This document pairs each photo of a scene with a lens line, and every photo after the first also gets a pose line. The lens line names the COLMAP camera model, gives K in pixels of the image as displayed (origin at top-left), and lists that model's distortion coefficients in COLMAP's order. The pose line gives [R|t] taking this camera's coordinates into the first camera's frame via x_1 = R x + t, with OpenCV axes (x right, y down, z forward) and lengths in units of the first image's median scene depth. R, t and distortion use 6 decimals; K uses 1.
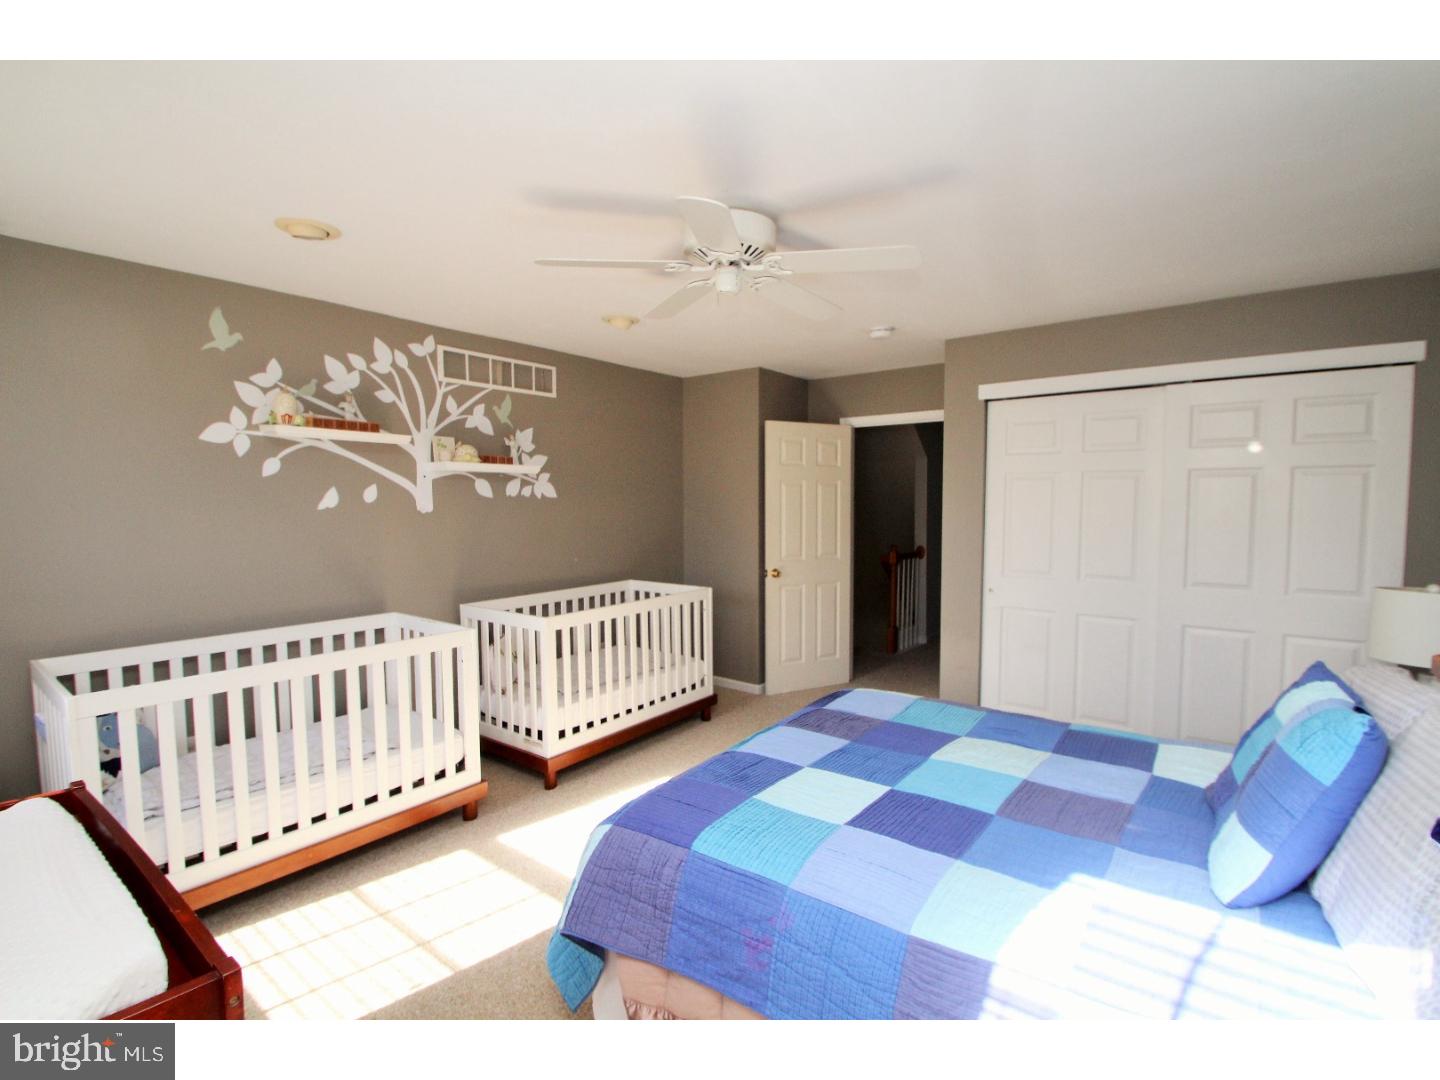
lens RADIAL K [[668.2, 0, 722.0], [0, 668.2, 543.9], [0, 0, 1]] dist [0.000926, -0.009644]
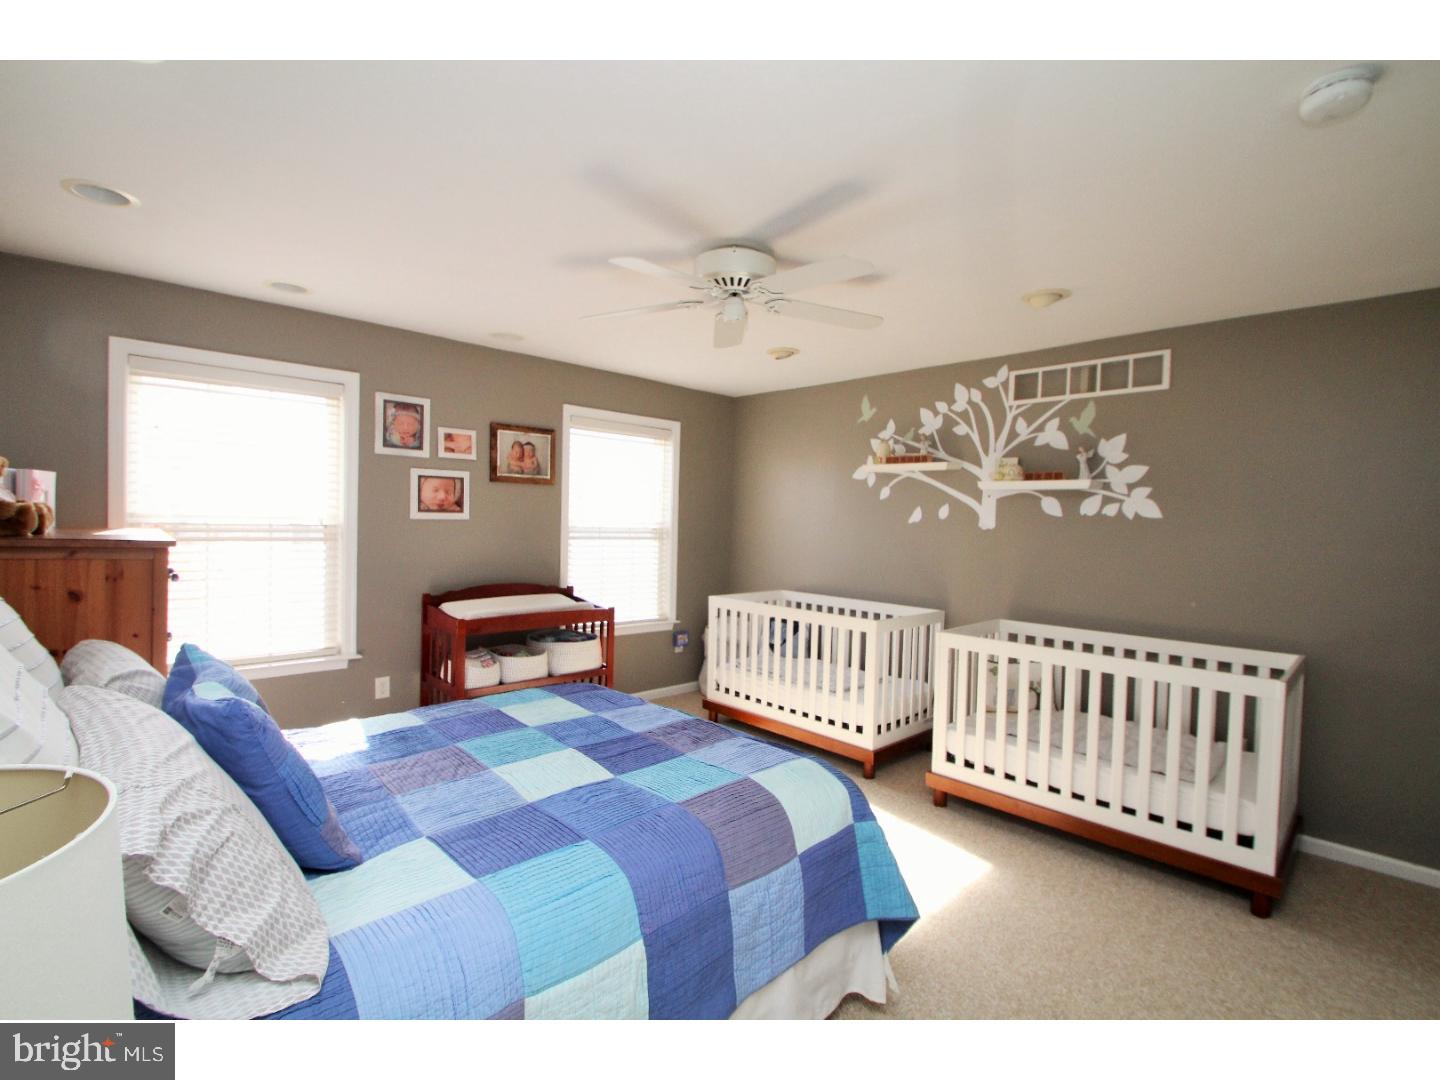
lens RADIAL K [[668.2, 0, 722.0], [0, 668.2, 543.9], [0, 0, 1]] dist [0.000926, -0.009644]
pose [[-0.158237, 0.037336, -0.986695, 0.698433], [-0.090656, 0.994515, 0.052171, -0.040046], [0.983231, 0.097706, -0.153985, 0.735023]]
